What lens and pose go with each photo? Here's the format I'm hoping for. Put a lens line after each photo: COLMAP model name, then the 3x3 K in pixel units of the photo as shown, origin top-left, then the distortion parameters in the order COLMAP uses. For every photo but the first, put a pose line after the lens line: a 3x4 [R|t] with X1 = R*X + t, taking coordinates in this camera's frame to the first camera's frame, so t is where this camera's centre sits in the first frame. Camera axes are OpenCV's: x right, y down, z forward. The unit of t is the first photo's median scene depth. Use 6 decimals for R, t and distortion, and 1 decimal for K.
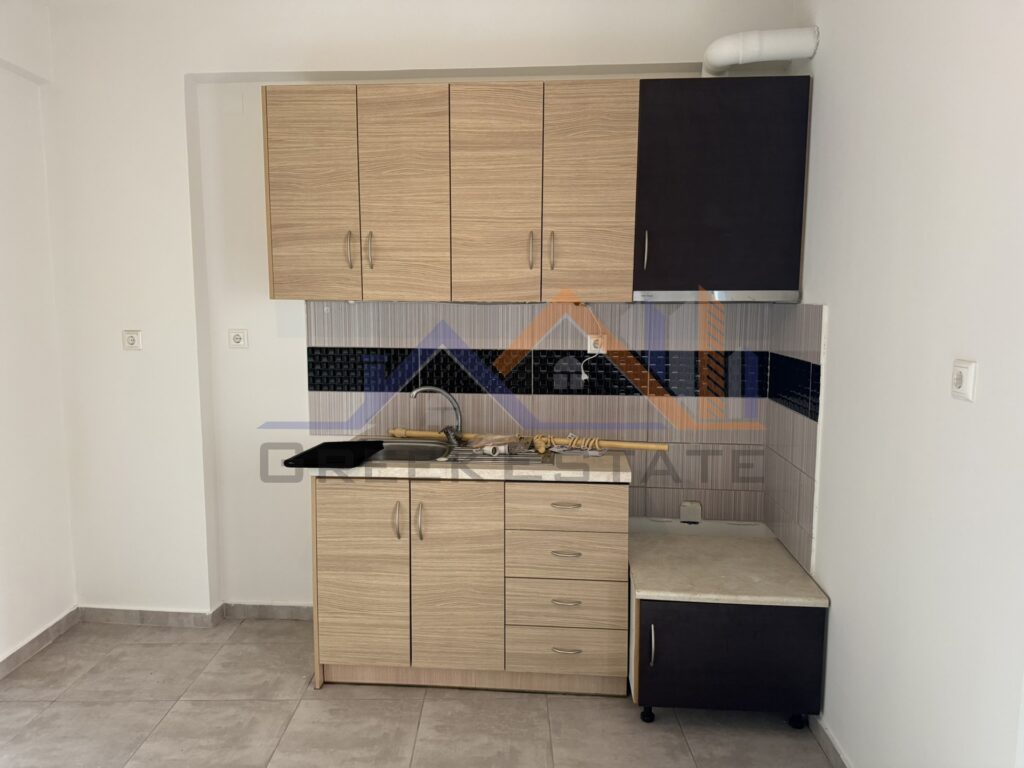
lens RADIAL K [[730.3, 0, 505.3], [0, 730.3, 386.1], [0, 0, 1]] dist [0.082989, -0.069463]
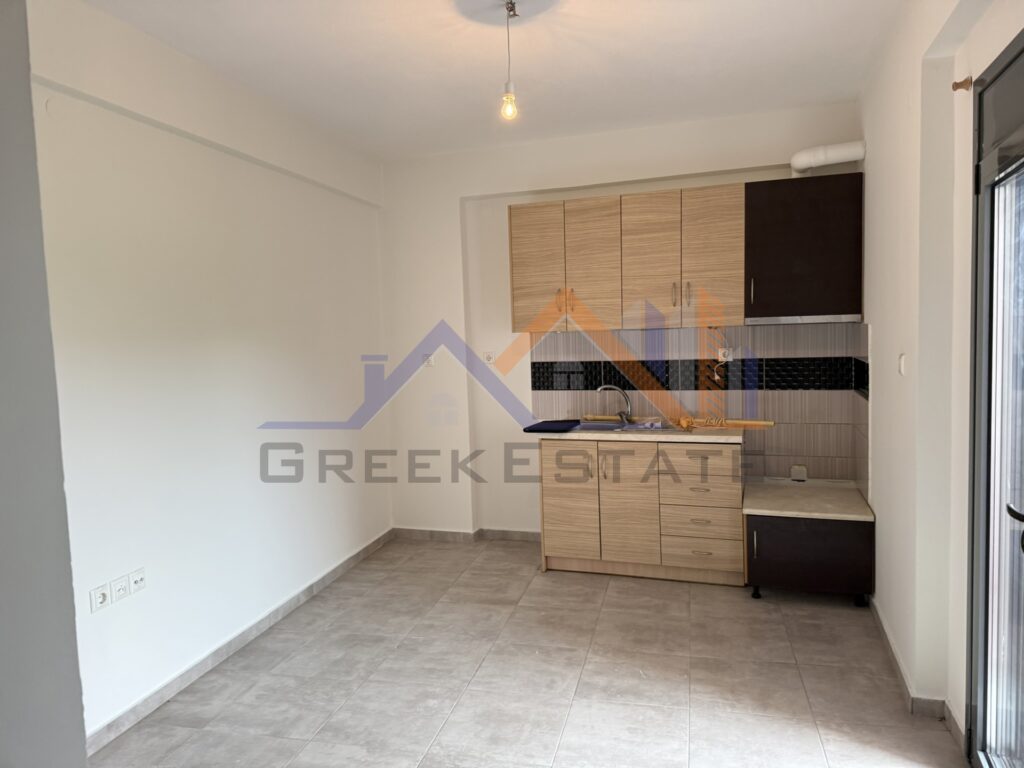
lens RADIAL K [[730.3, 0, 516.5], [0, 730.3, 385.4], [0, 0, 1]] dist [0.082989, -0.069463]
pose [[0.971528, -0.015861, -0.236393, 0.075432], [0.007681, 0.999341, -0.035481, 0.059210], [0.236800, 0.032655, 0.971010, -0.588338]]
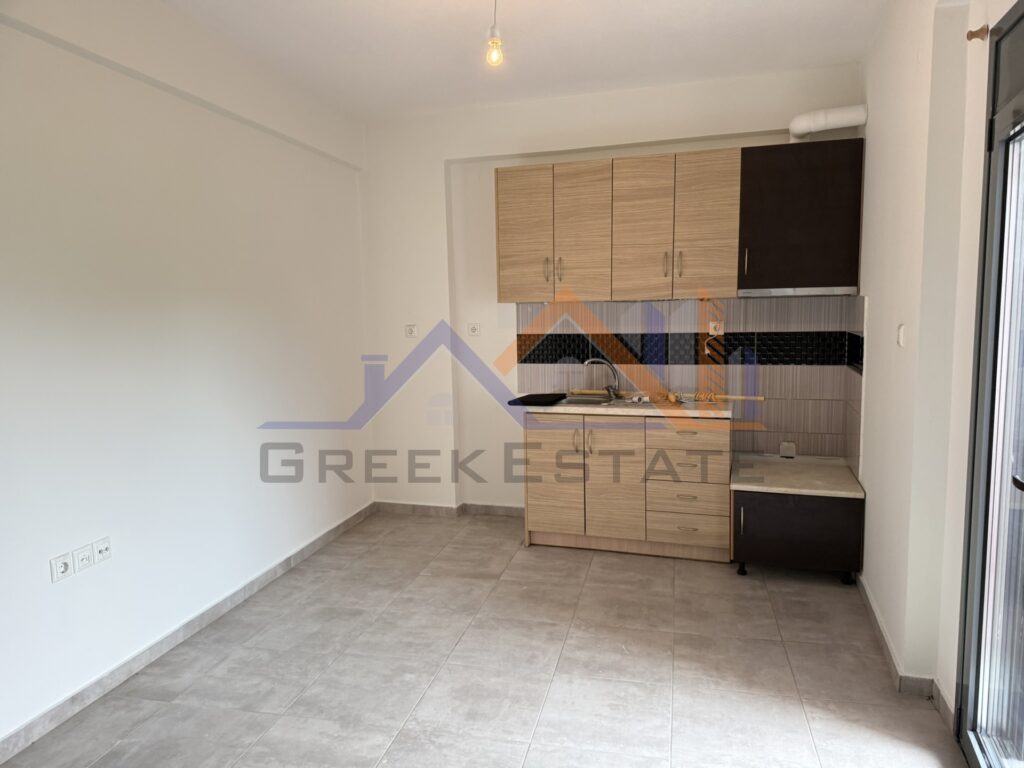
lens RADIAL K [[730.3, 0, 513.1], [0, 730.3, 393.3], [0, 0, 1]] dist [0.082989, -0.069463]
pose [[0.974319, 0.005498, -0.225107, 0.071492], [-0.004689, 0.999980, 0.004128, 0.073752], [0.225125, -0.002967, 0.974325, -0.543476]]
